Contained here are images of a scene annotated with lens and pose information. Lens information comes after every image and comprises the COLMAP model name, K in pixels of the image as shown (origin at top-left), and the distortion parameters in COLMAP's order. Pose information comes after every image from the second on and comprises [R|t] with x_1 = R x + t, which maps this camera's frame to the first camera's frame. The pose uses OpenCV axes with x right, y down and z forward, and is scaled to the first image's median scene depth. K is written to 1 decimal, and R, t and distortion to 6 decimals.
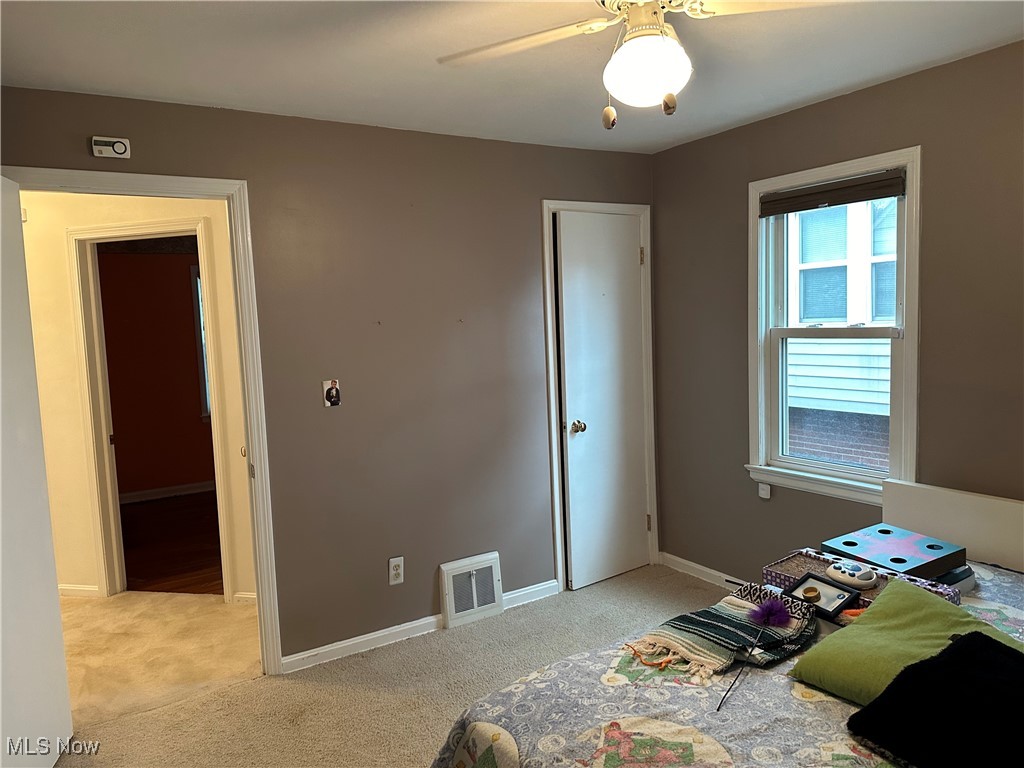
lens RADIAL K [[717.1, 0, 516.0], [0, 717.1, 389.5], [0, 0, 1]] dist [0.095472, -0.105117]
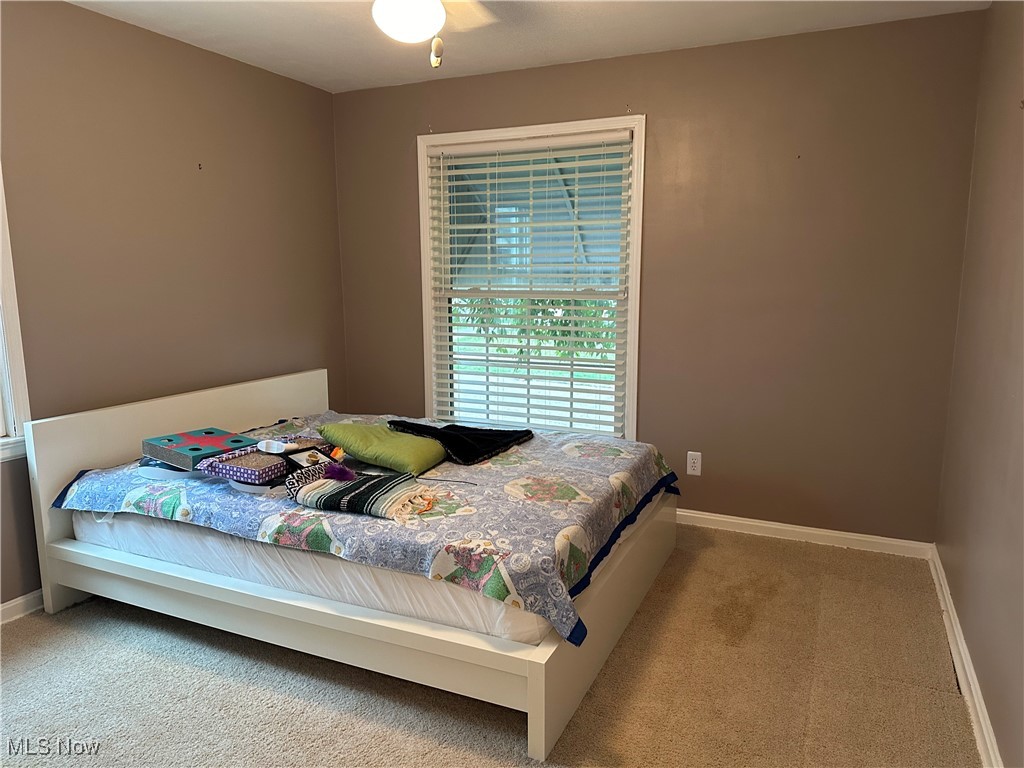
lens RADIAL K [[717.1, 0, 516.0], [0, 717.1, 389.5], [0, 0, 1]] dist [0.095472, -0.105117]
pose [[-0.556909, -0.090050, 0.825677, -1.000366], [0.100085, 0.979586, 0.174342, -0.023931], [-0.824521, 0.179730, -0.536528, 1.669906]]
